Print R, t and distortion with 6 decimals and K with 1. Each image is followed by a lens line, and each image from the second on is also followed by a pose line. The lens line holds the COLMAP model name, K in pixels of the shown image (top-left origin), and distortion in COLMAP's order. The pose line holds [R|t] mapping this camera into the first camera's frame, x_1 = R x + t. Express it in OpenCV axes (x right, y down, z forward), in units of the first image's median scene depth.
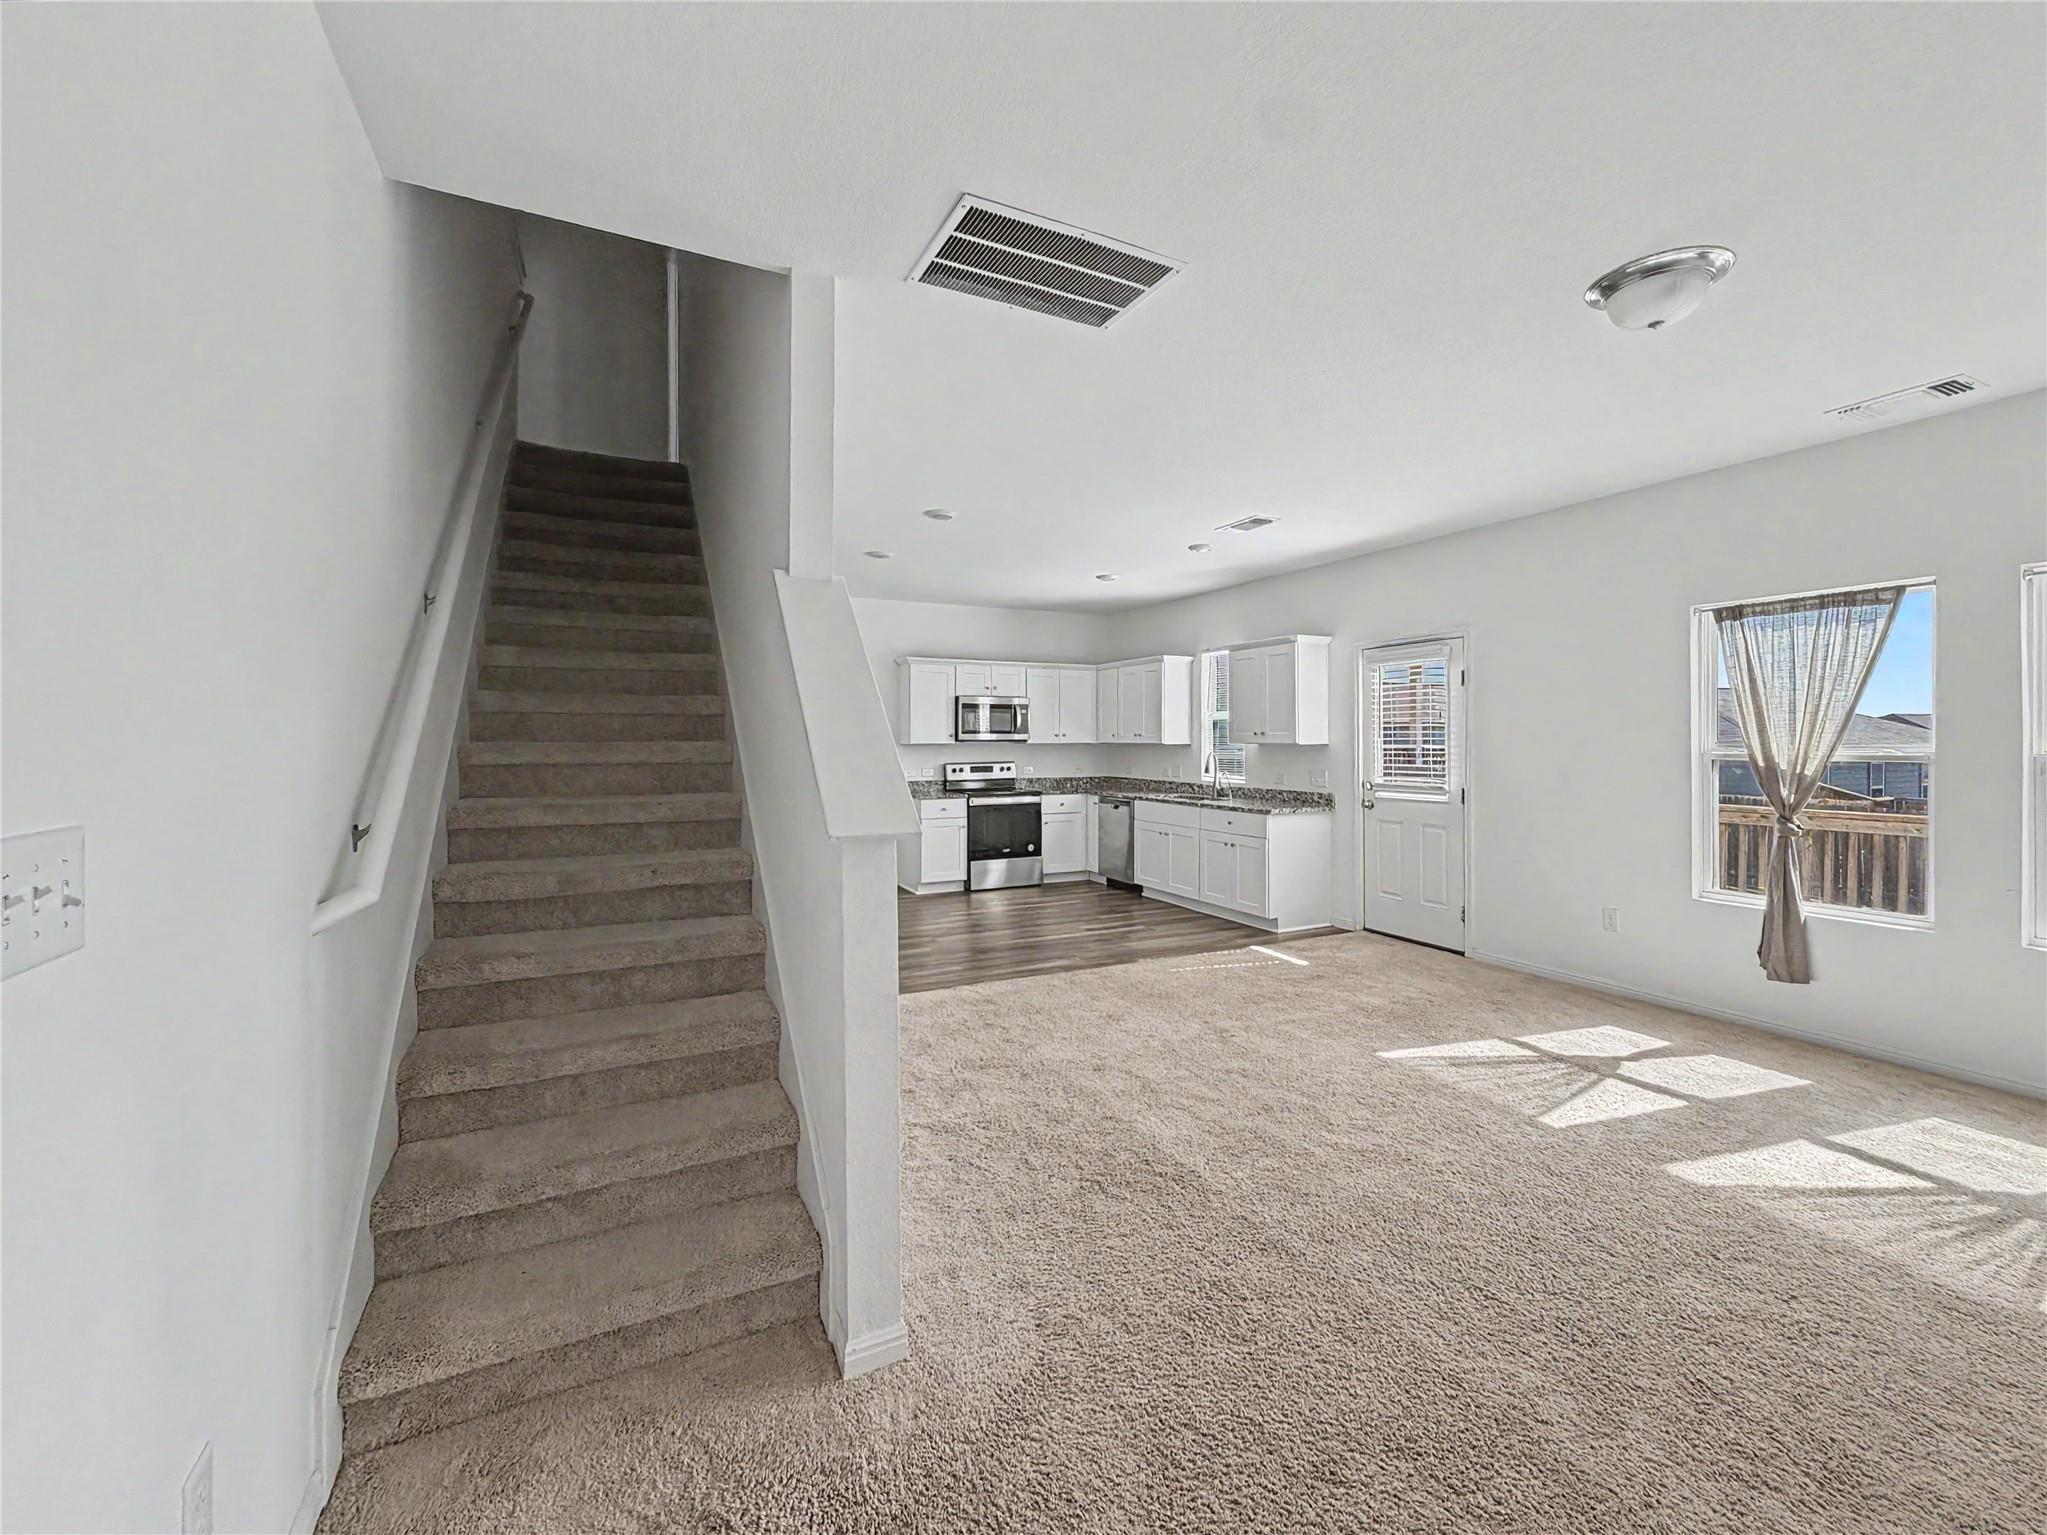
lens RADIAL K [[843.5, 0, 1021.0], [0, 843.5, 737.6], [0, 0, 1]] dist [-0.000847, -0.000073]
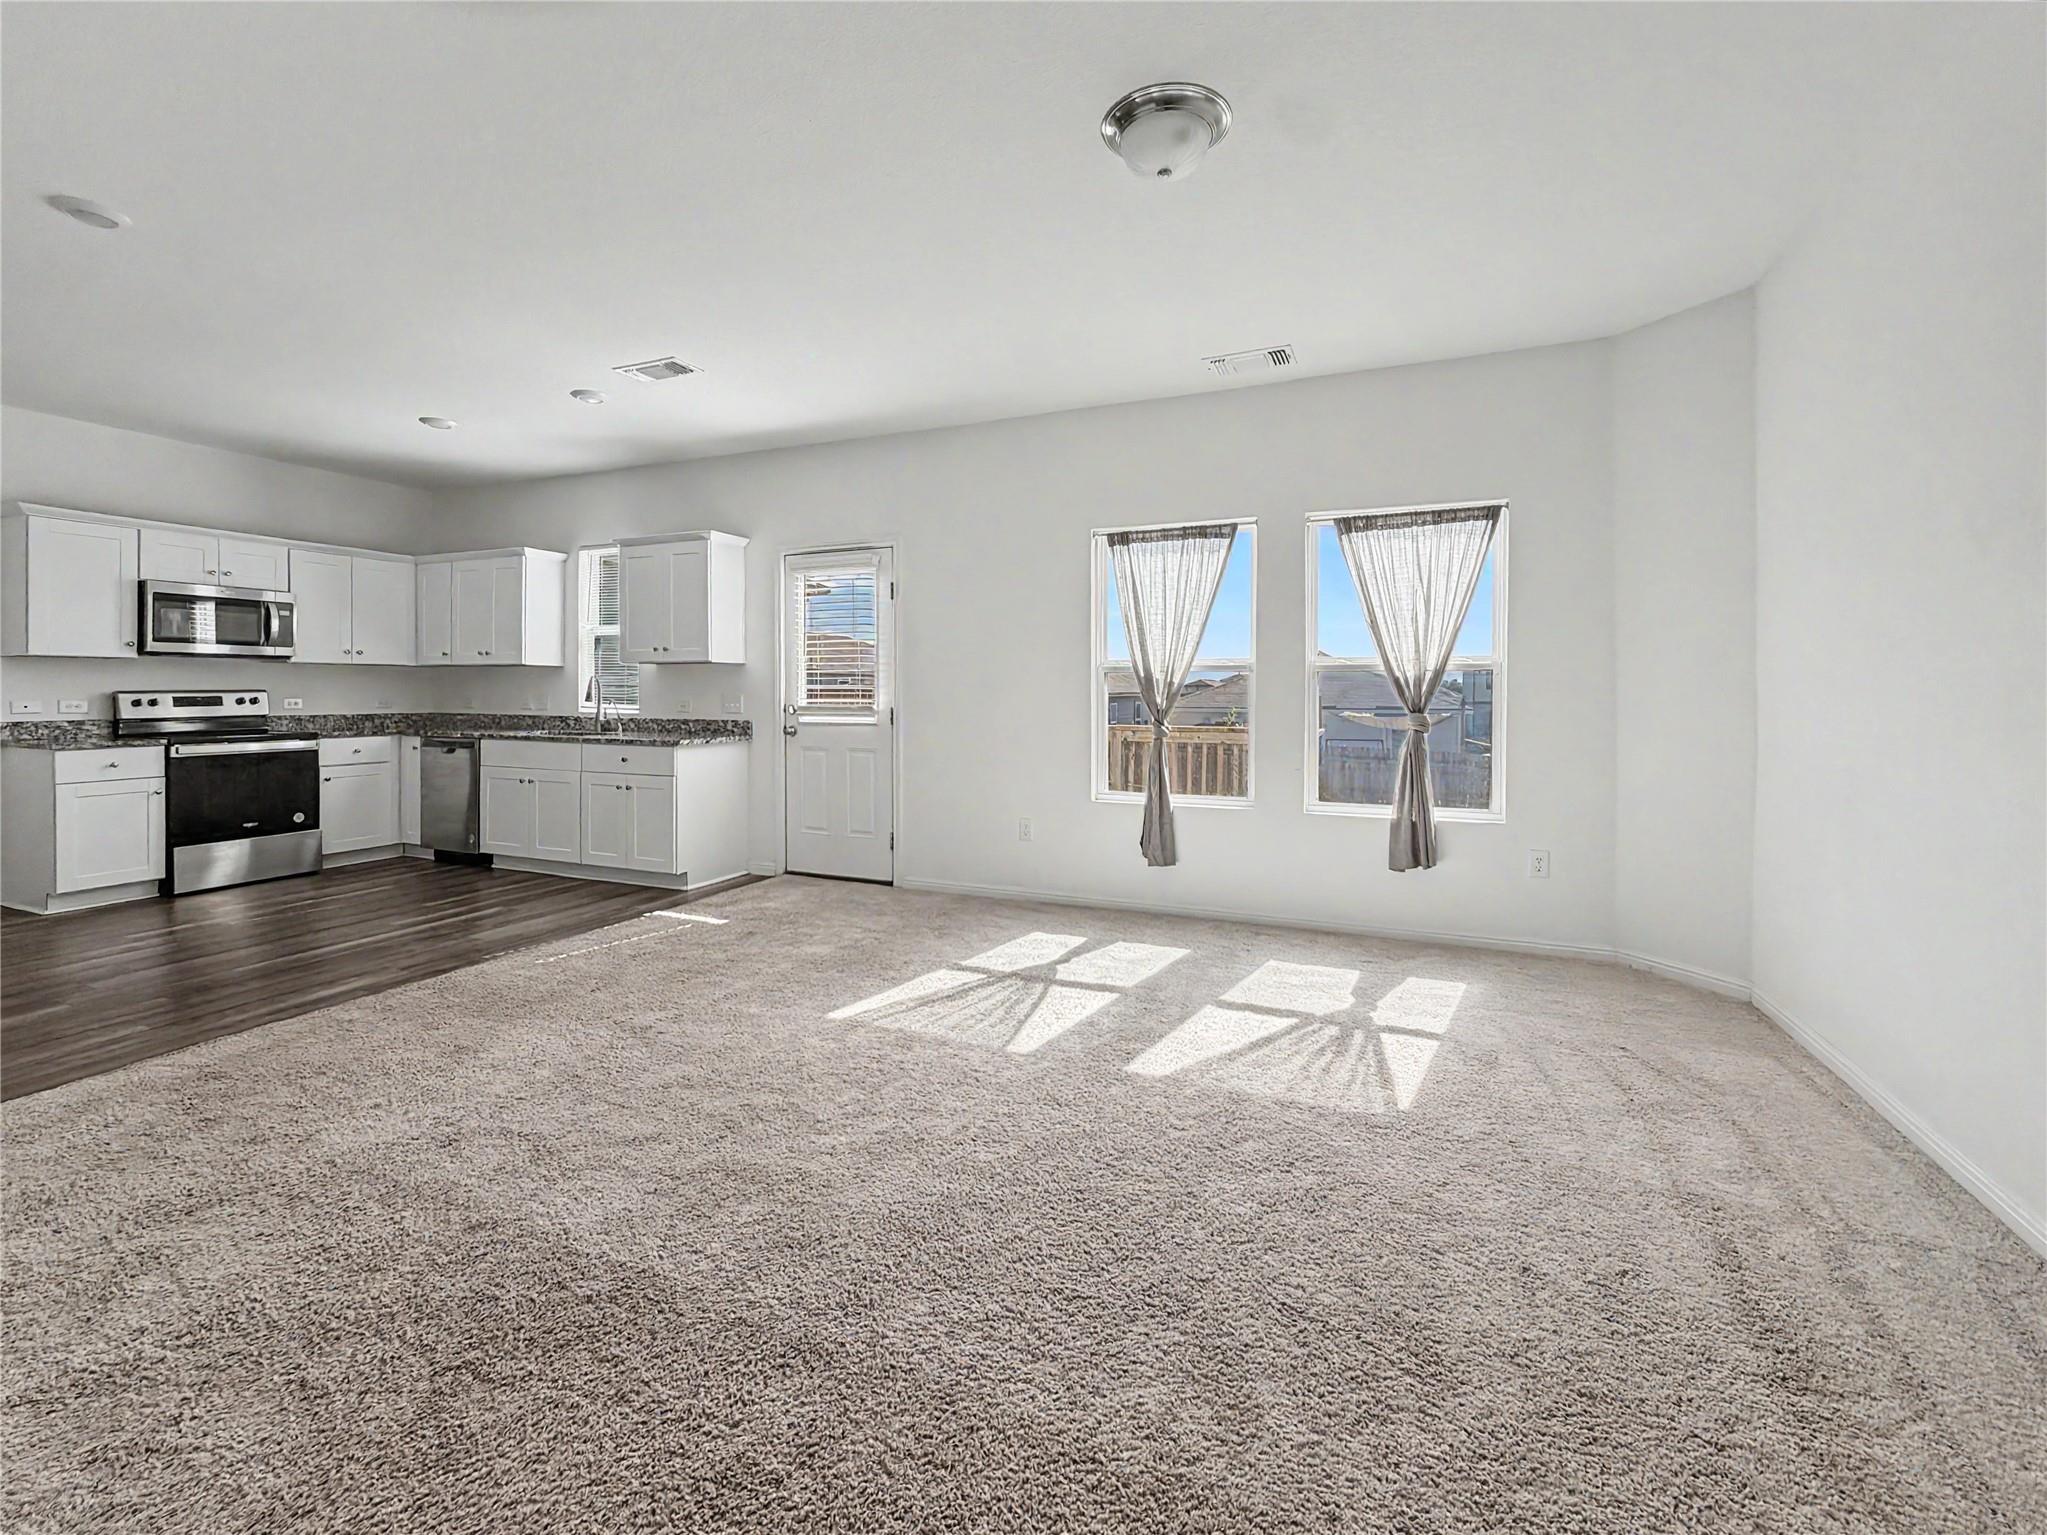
lens RADIAL K [[885.3, 0, 1015.9], [0, 885.3, 697.5], [0, 0, 1]] dist [-0.001298, -0.000102]
pose [[0.767208, -0.001849, 0.641396, -0.001973], [-0.005429, 0.999941, 0.009377, 0.032885], [-0.641375, -0.010676, 0.767153, 0.132182]]
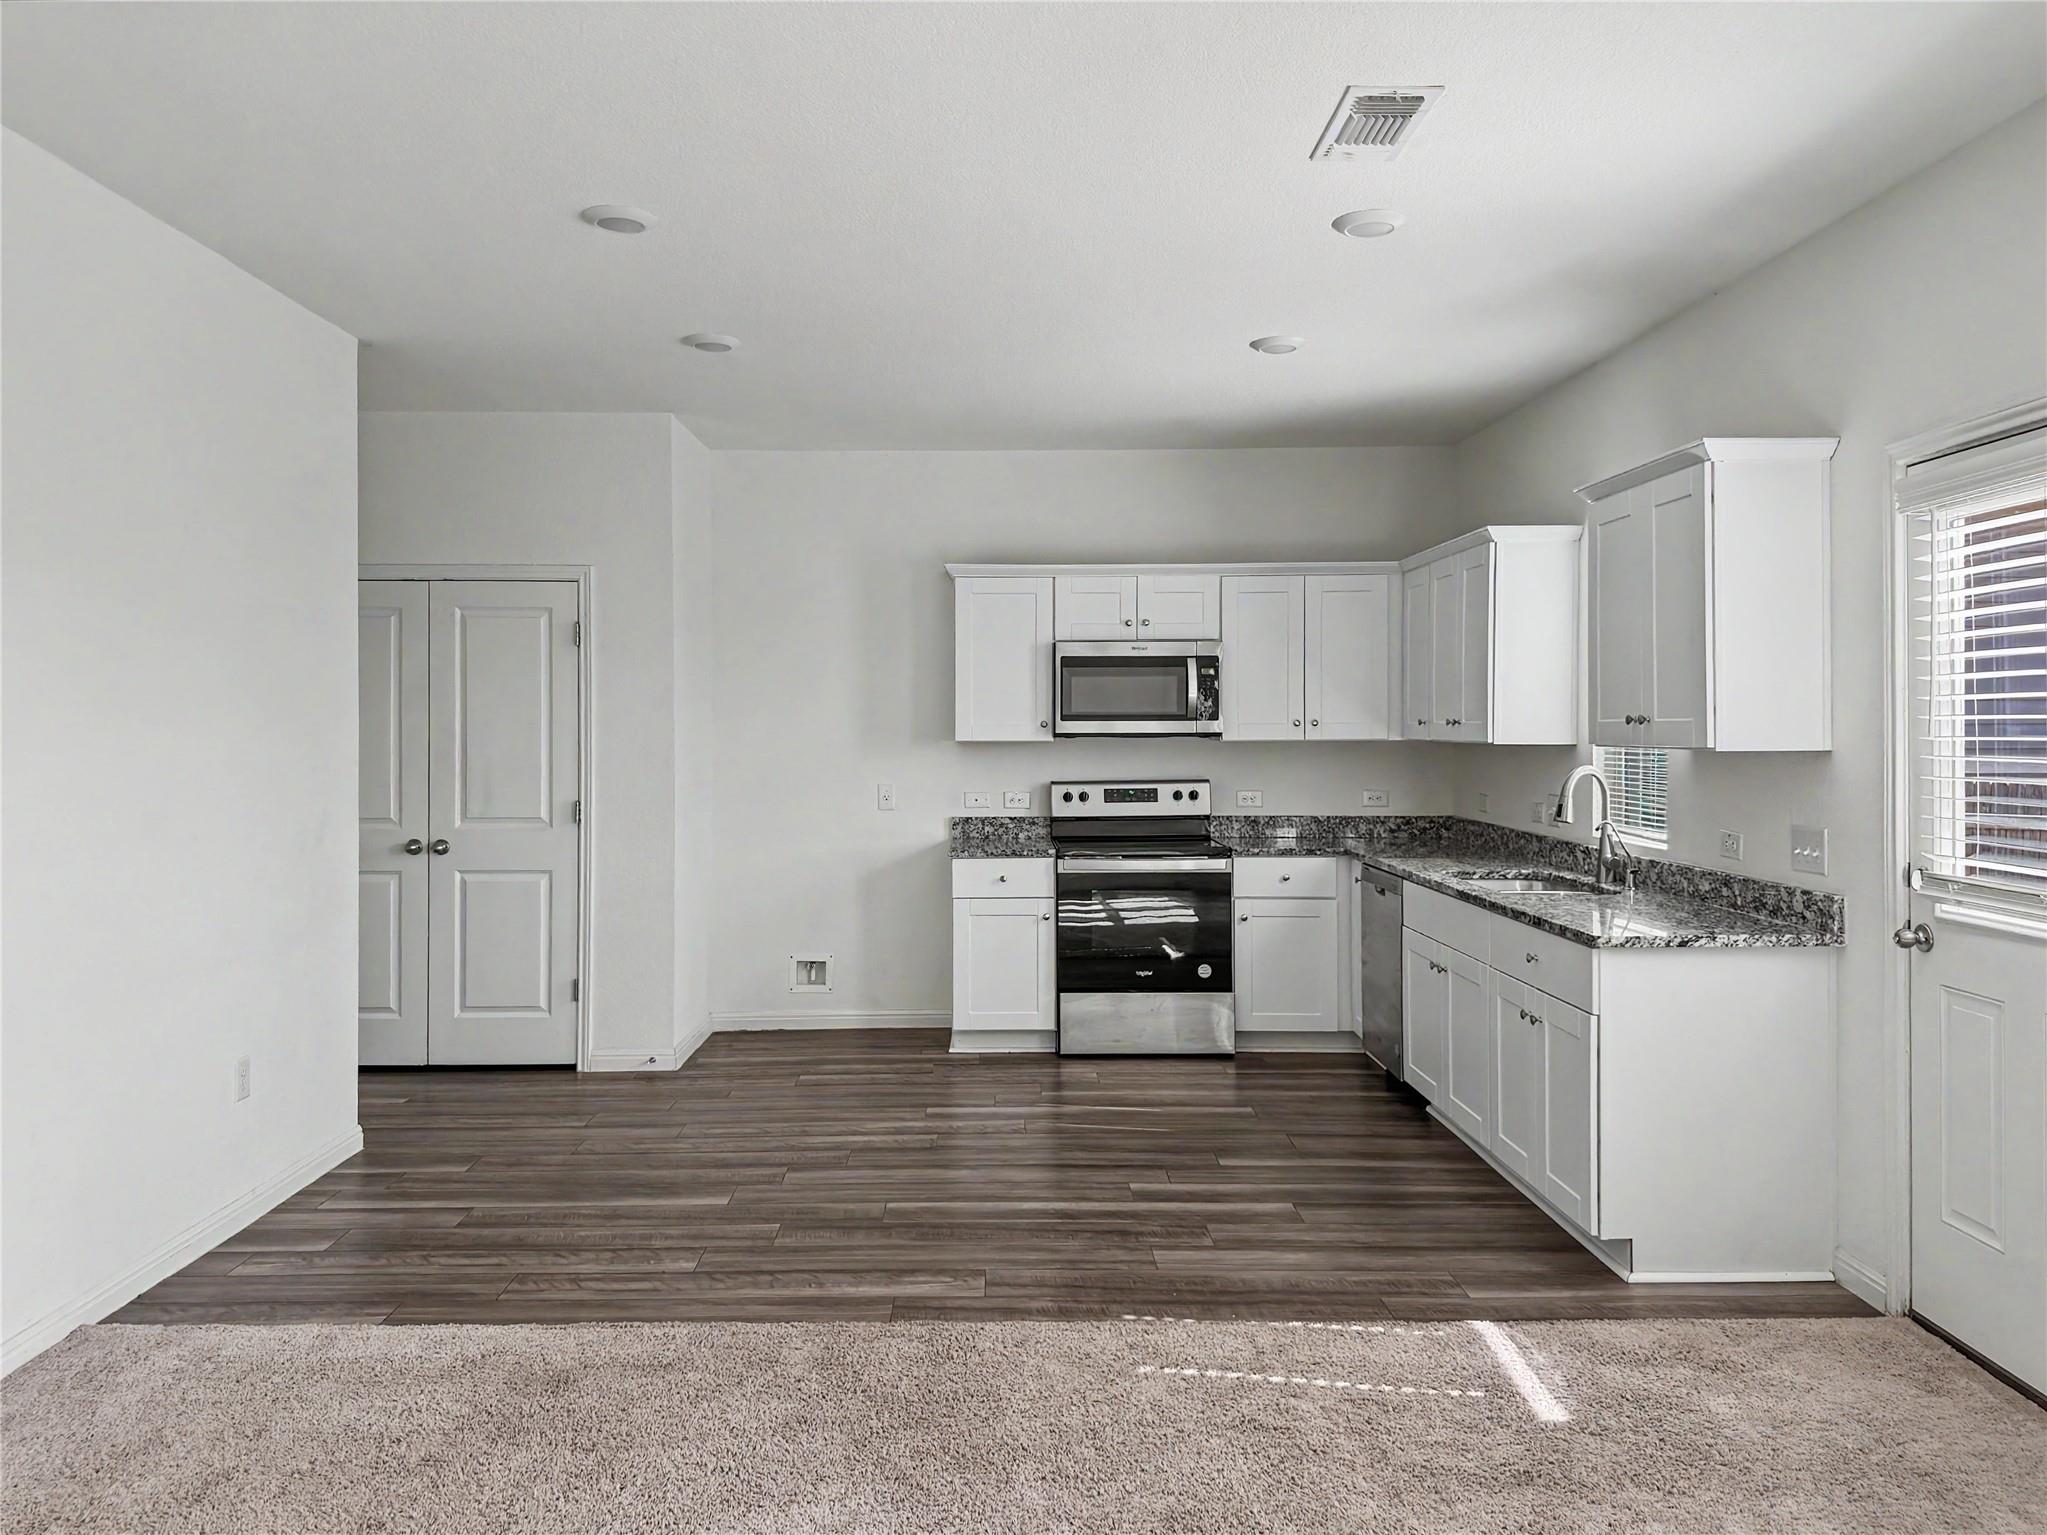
lens RADIAL K [[1435.1, 0, 1018.3], [0, 1435.1, 716.1], [0, 0, 1]] dist [0.003024, 0.000107]
pose [[0.896274, -0.004248, -0.443480, 0.331621], [0.002863, 0.999989, -0.003794, -0.005194], [0.443491, 0.002131, 0.896276, 0.331633]]
